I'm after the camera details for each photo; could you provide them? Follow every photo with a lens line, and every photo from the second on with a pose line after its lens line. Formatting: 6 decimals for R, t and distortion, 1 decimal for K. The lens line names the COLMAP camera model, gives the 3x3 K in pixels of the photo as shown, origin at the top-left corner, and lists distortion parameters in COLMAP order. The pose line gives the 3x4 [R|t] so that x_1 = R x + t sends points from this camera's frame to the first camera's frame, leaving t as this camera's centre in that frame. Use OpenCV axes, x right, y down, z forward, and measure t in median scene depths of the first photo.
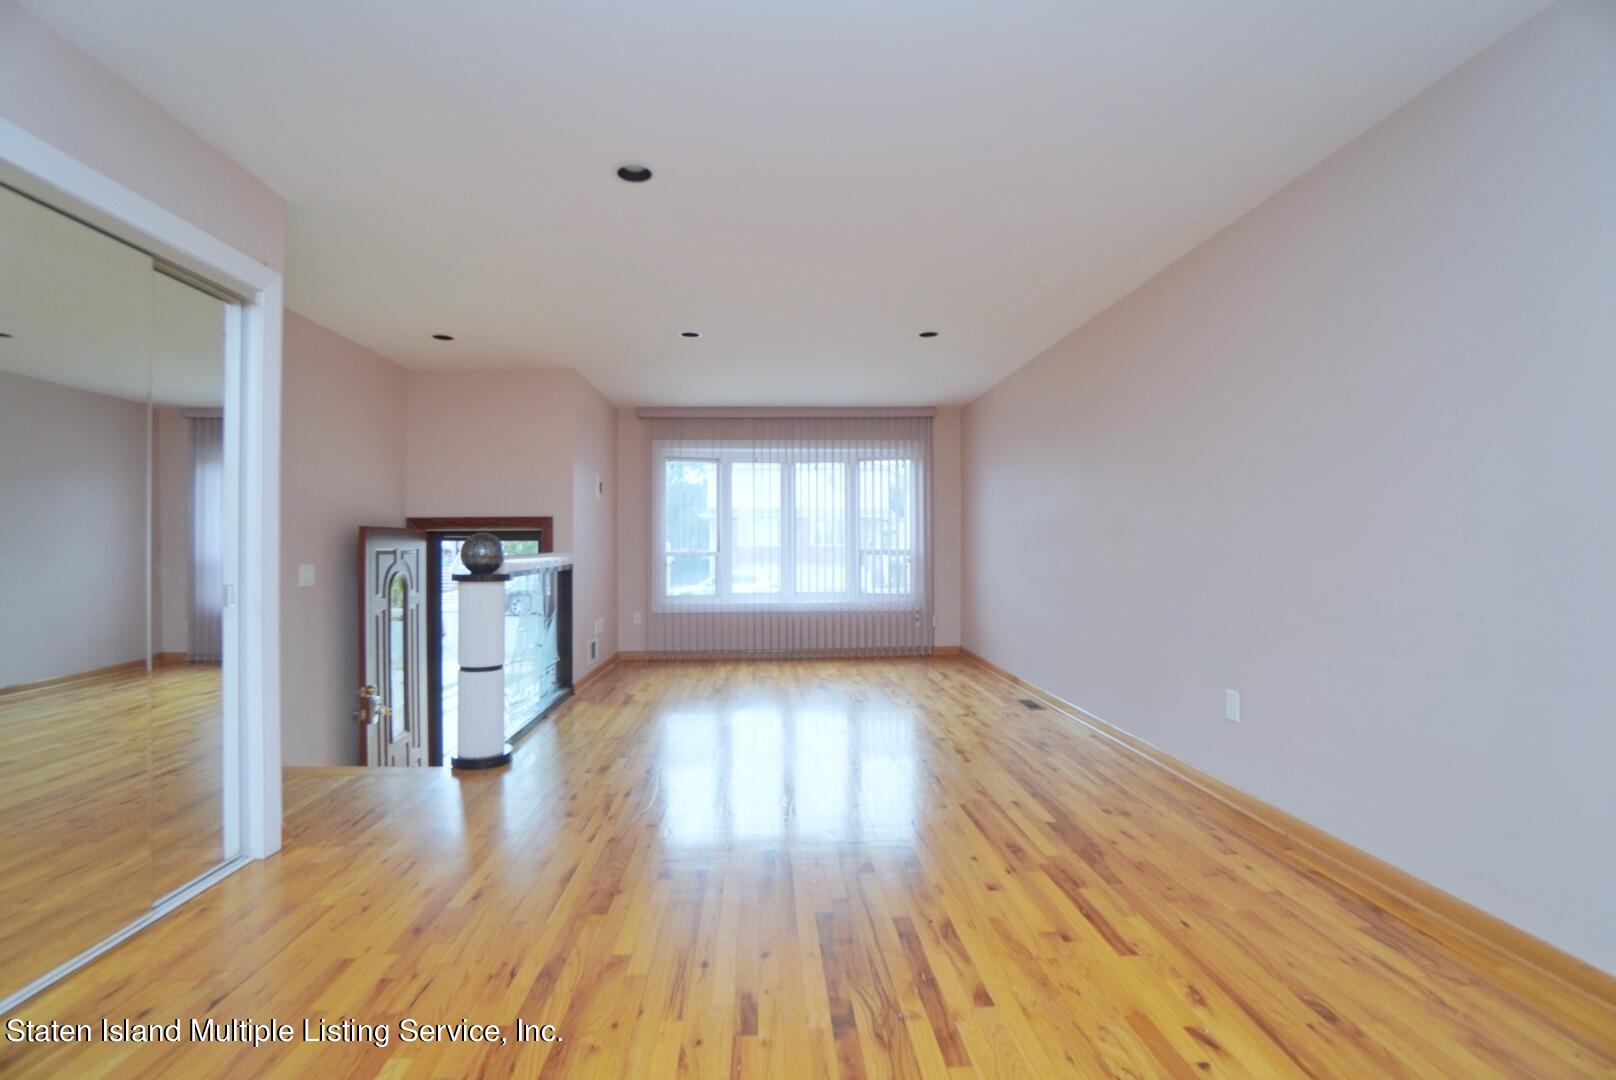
lens RADIAL K [[713.2, 0, 800.9], [0, 713.2, 539.9], [0, 0, 1]] dist [-0.037908, 0.002923]
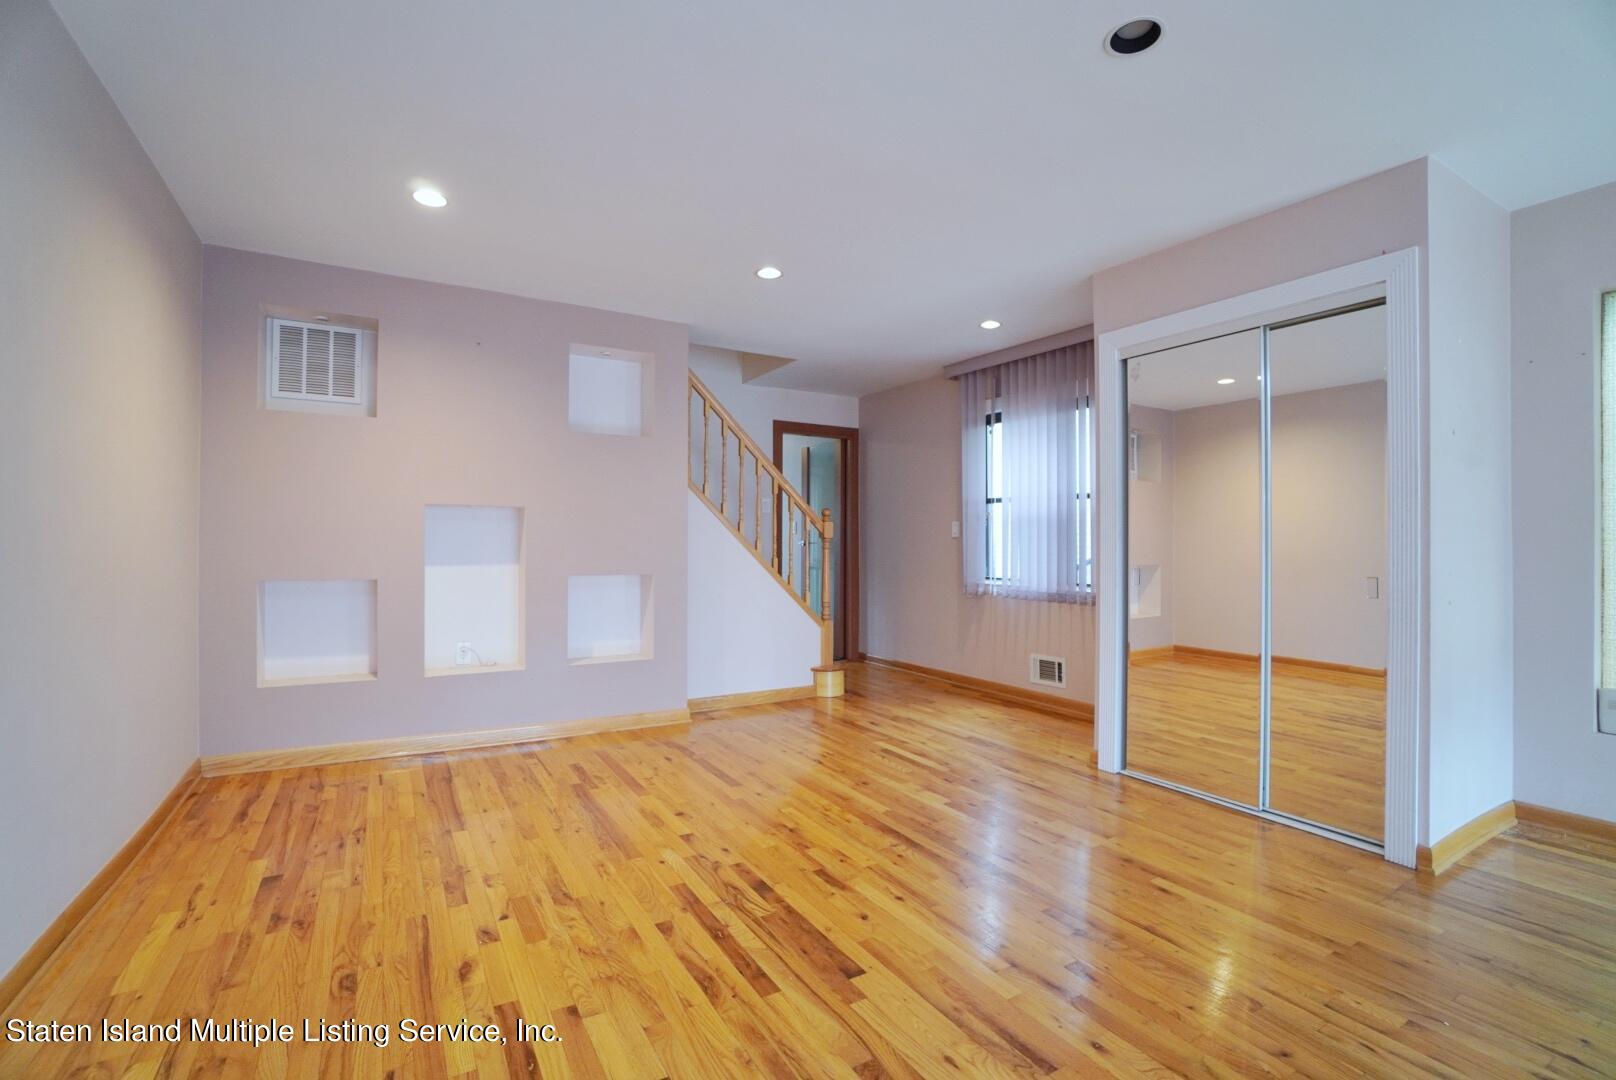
lens RADIAL K [[713.2, 0, 806.8], [0, 713.2, 540.8], [0, 0, 1]] dist [-0.037908, 0.002923]
pose [[-0.885229, -0.004673, -0.465132, 0.491352], [0.002560, 0.999885, -0.014919, 0.021666], [0.465149, -0.014397, -0.885115, 1.767470]]
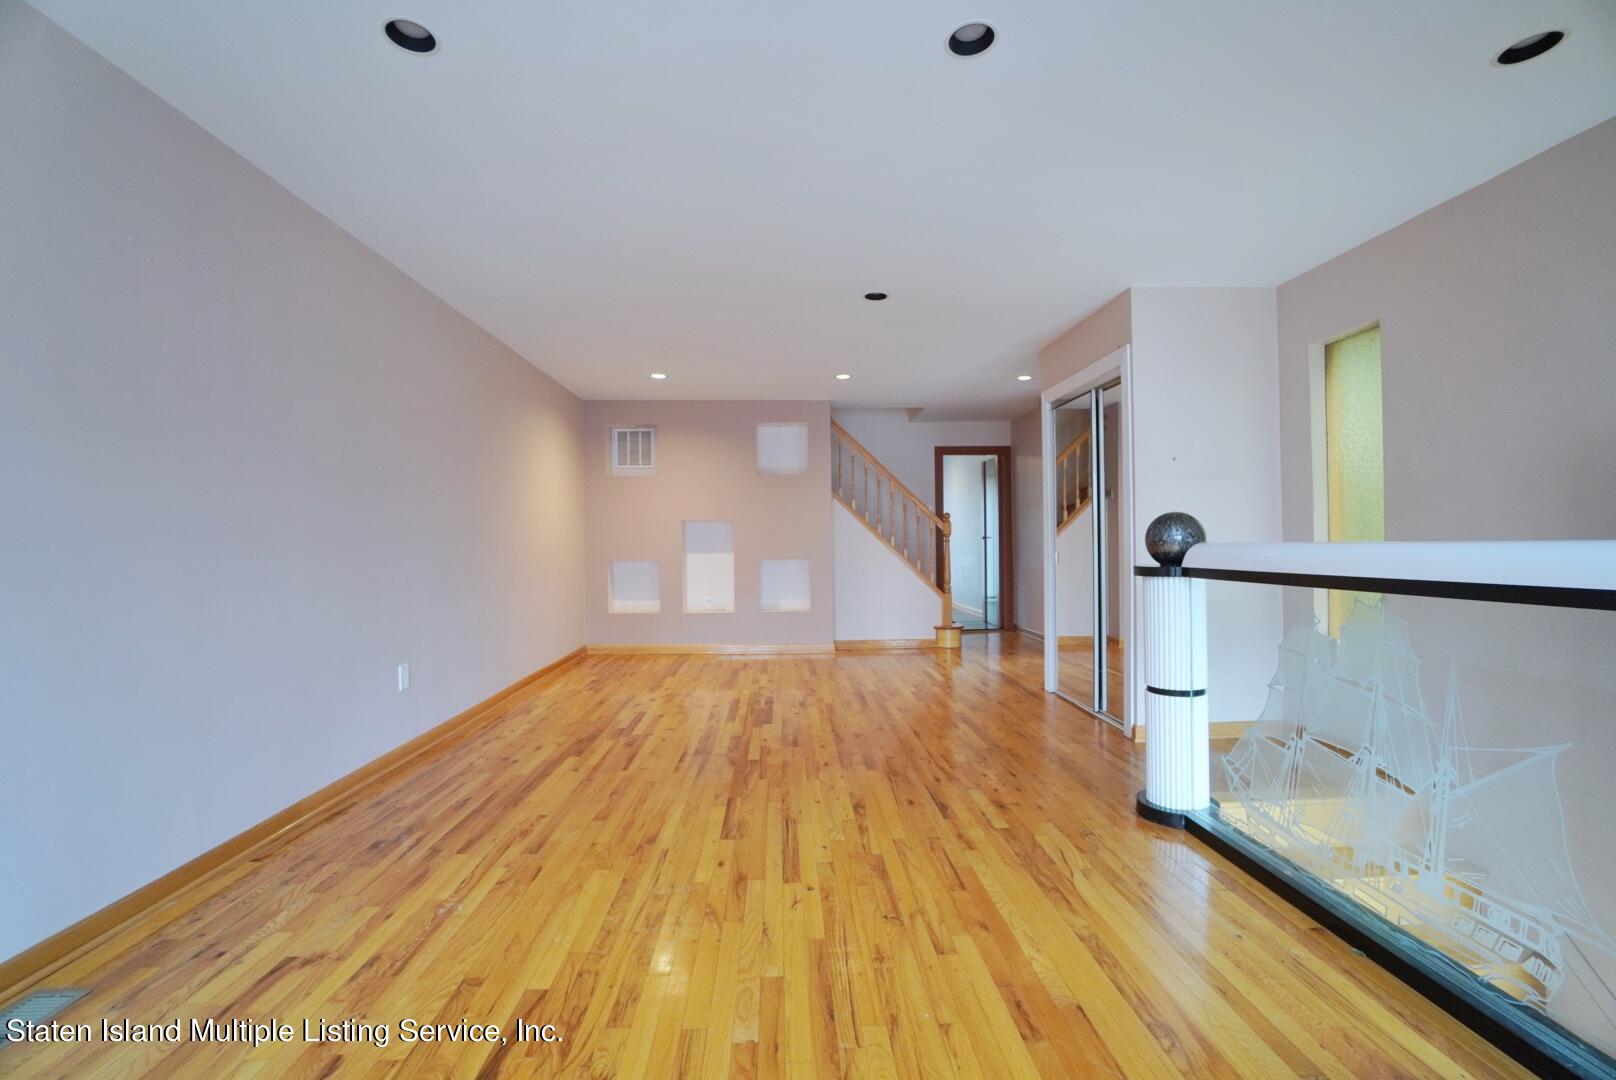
lens RADIAL K [[713.2, 0, 815.4], [0, 713.2, 543.3], [0, 0, 1]] dist [-0.037908, 0.002923]
pose [[-0.999915, 0.011179, 0.006766, -0.125056], [0.011126, 0.999907, -0.007826, 0.039217], [-0.006853, -0.007750, -0.999946, 3.068115]]
